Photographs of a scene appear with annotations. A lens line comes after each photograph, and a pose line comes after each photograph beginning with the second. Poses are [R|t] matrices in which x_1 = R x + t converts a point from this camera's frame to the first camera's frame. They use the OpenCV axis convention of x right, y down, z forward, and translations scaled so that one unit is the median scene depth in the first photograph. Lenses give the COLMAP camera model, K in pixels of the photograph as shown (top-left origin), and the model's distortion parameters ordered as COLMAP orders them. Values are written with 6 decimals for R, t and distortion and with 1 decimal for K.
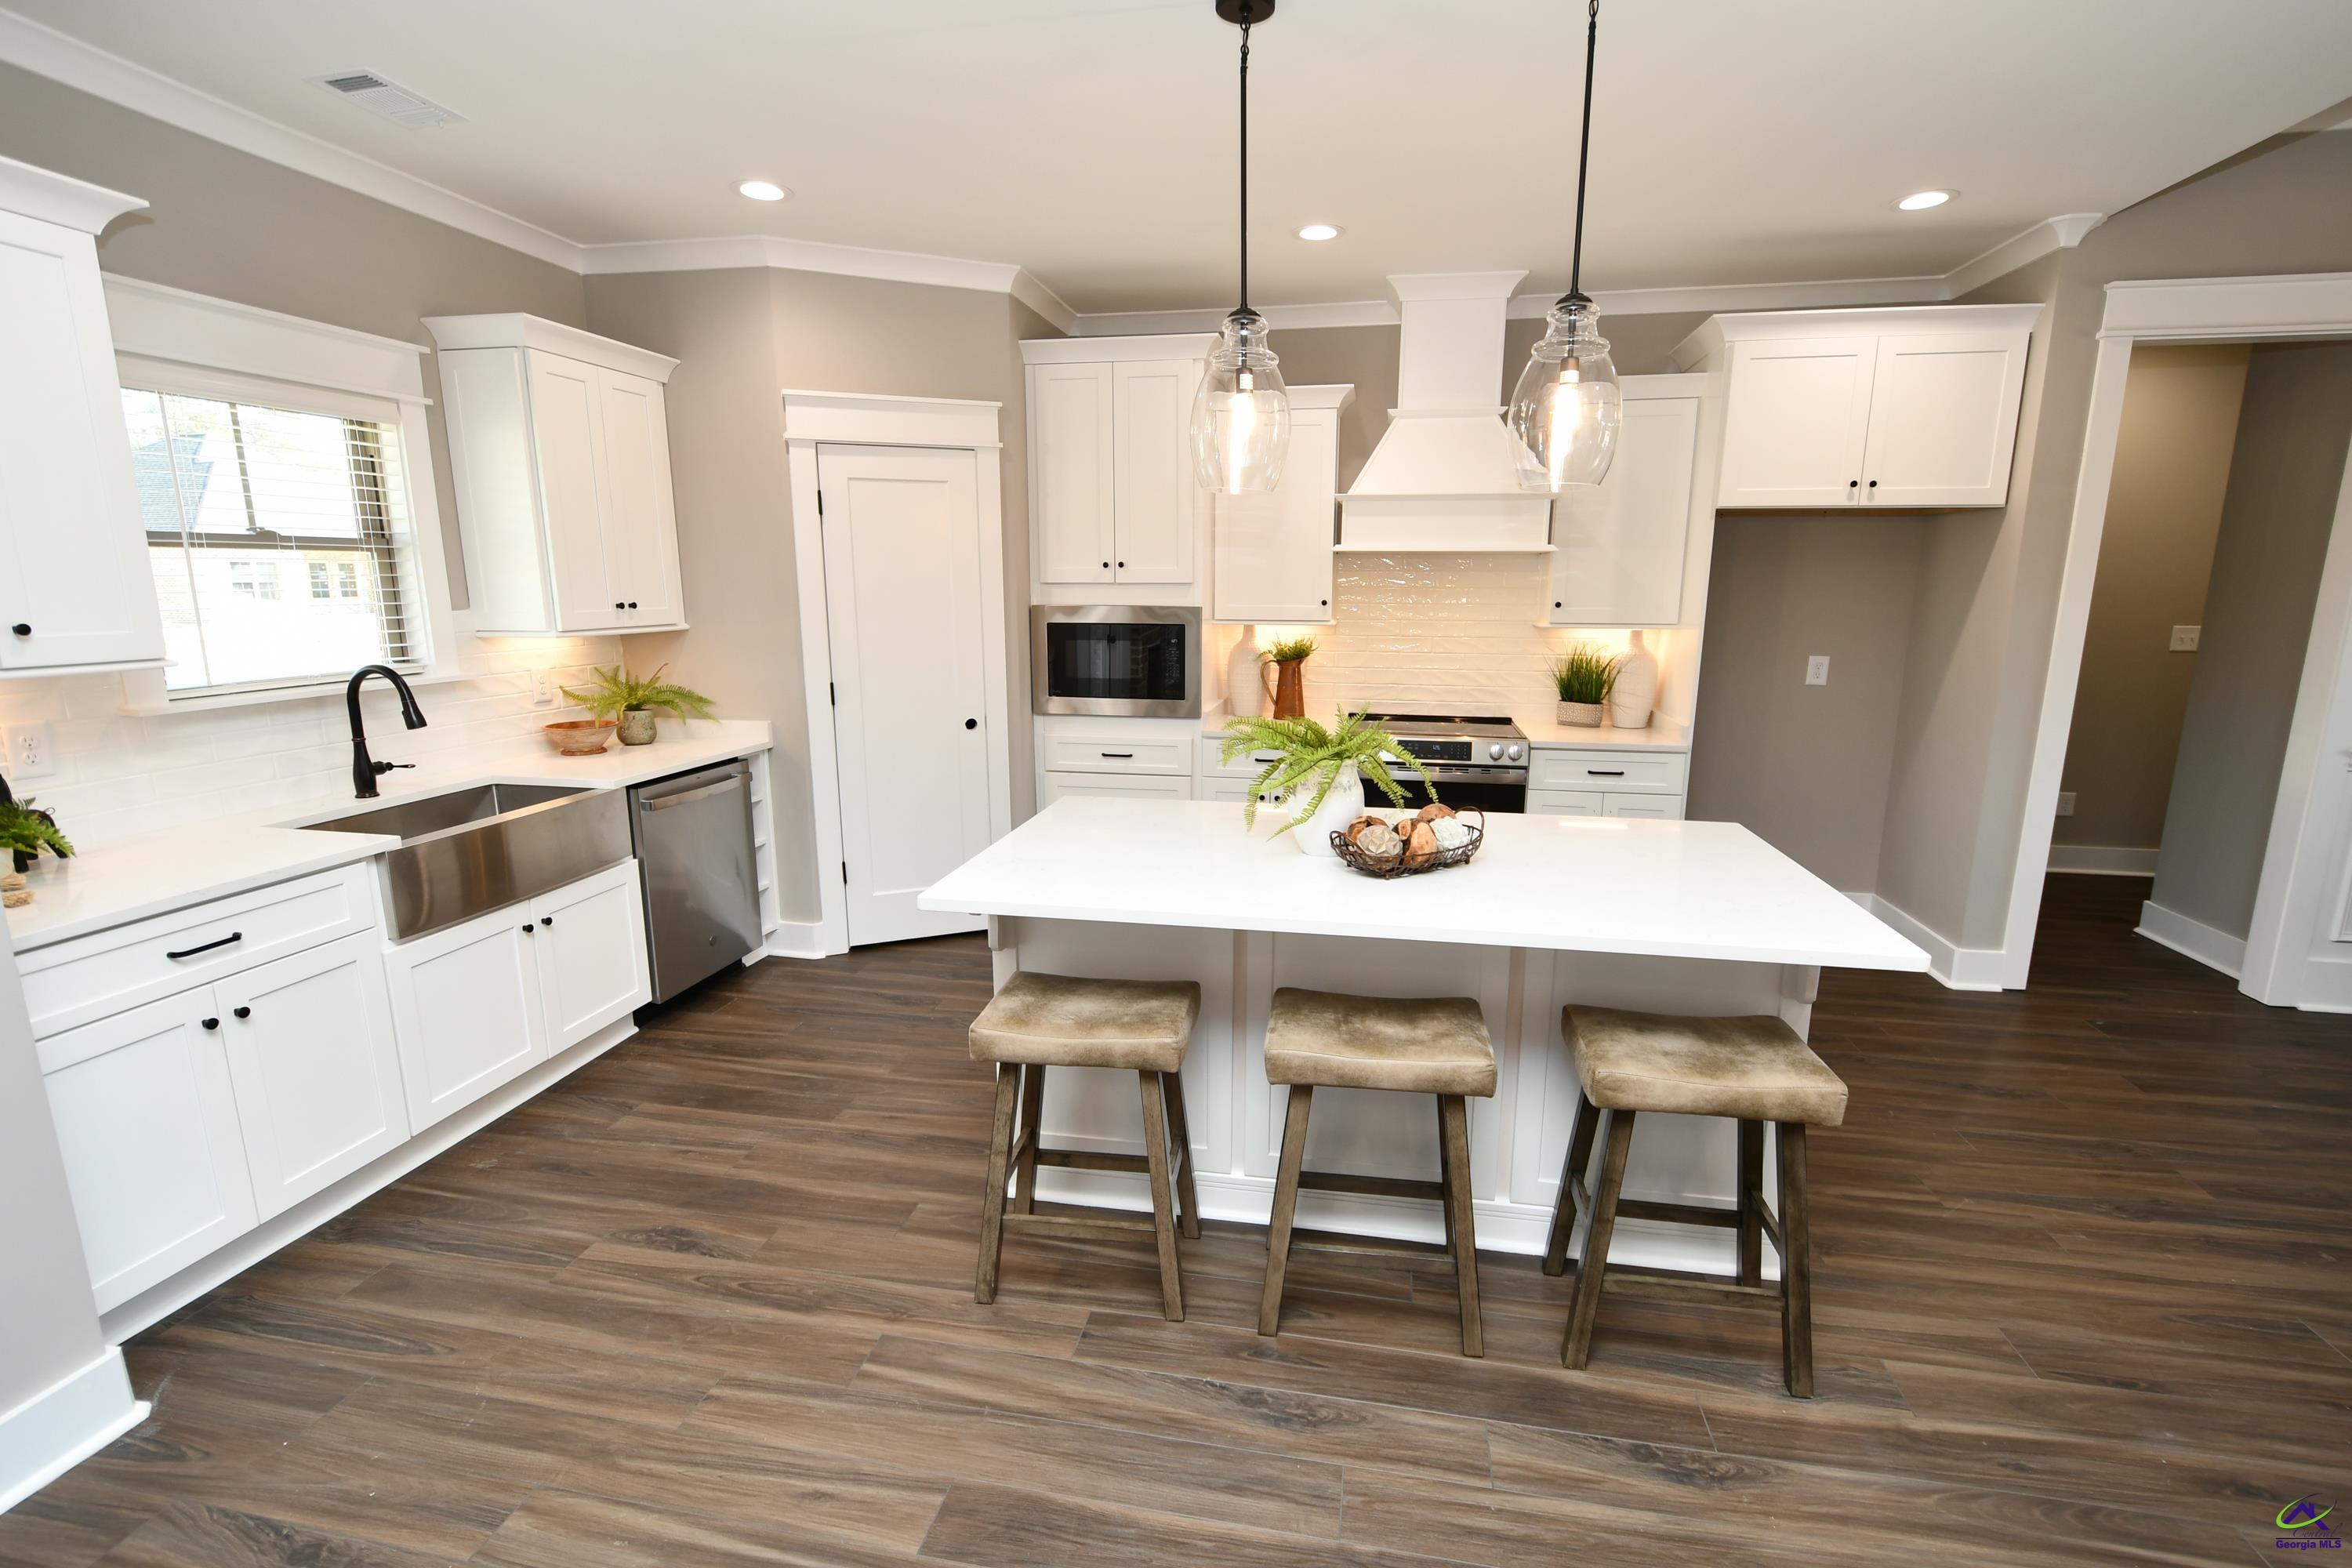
lens RADIAL K [[1033.3, 0, 1189.9], [0, 1033.3, 782.1], [0, 0, 1]] dist [0.004690, -0.006200]
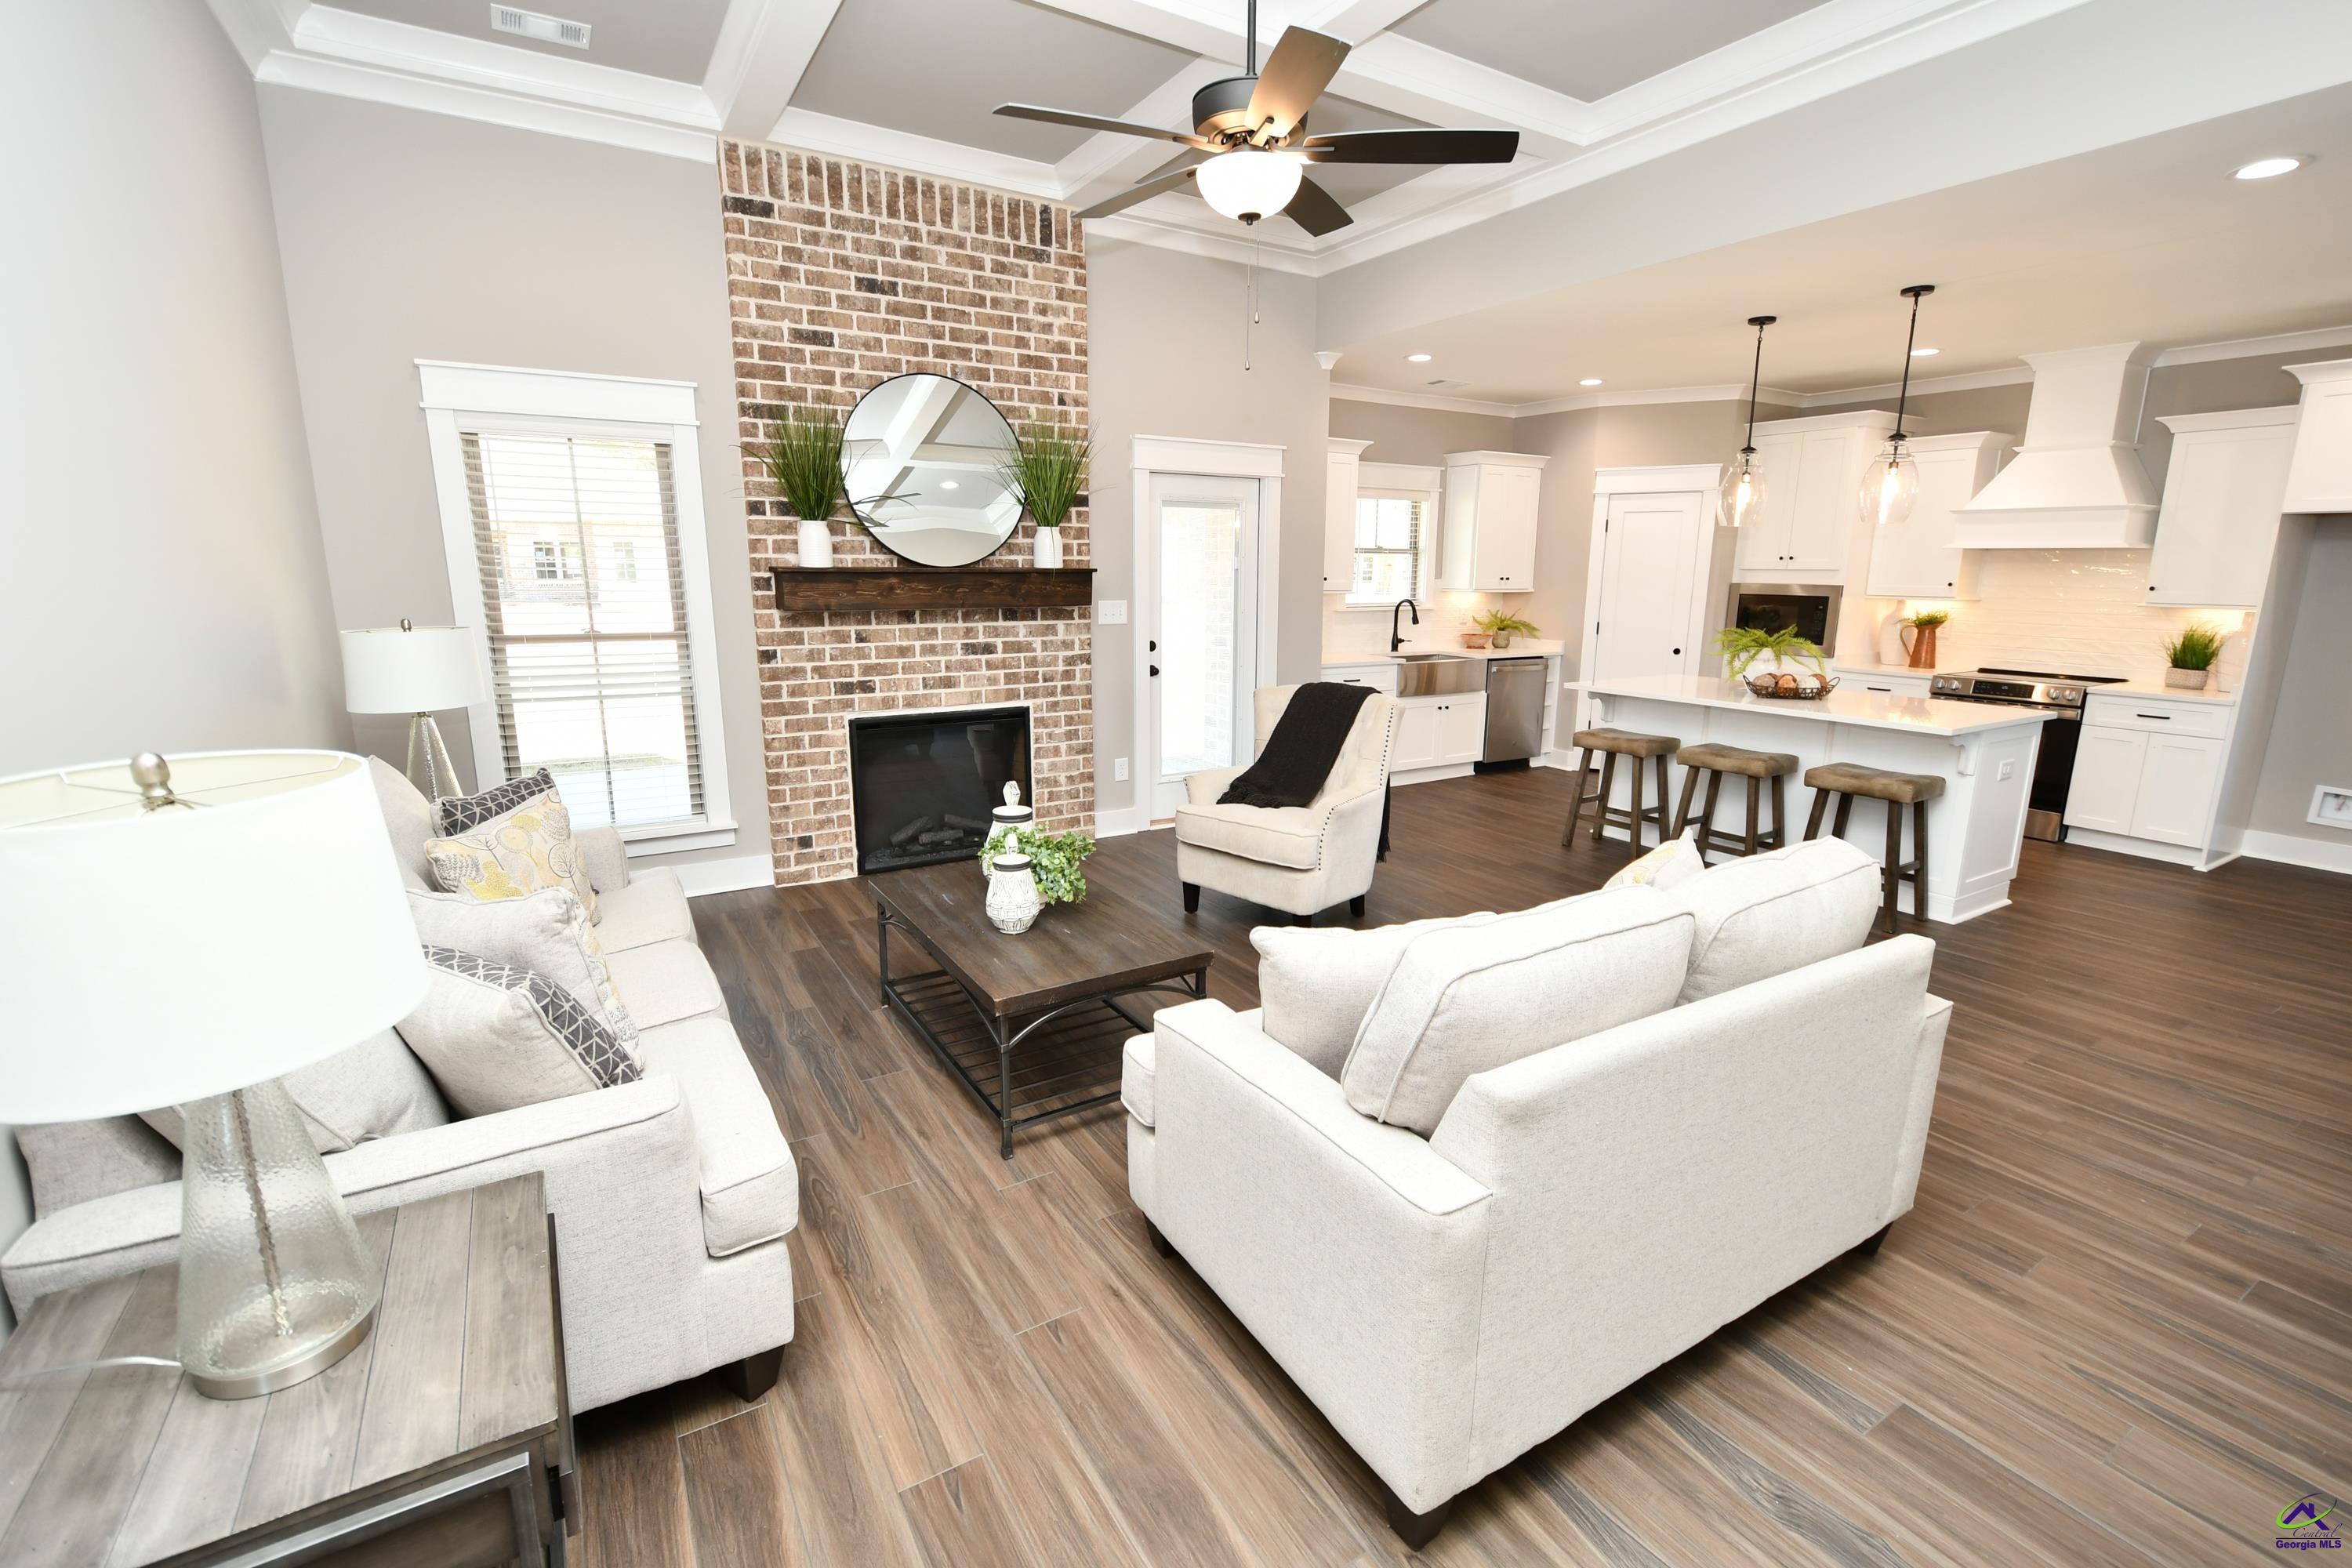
lens RADIAL K [[1033.3, 0, 1189.9], [0, 1033.3, 782.1], [0, 0, 1]] dist [0.004690, -0.006200]
pose [[0.671353, 0.154365, -0.724884, 0.744922], [-0.148536, 0.986249, 0.072456, 0.218768], [0.726100, 0.059028, 0.685050, -1.069109]]
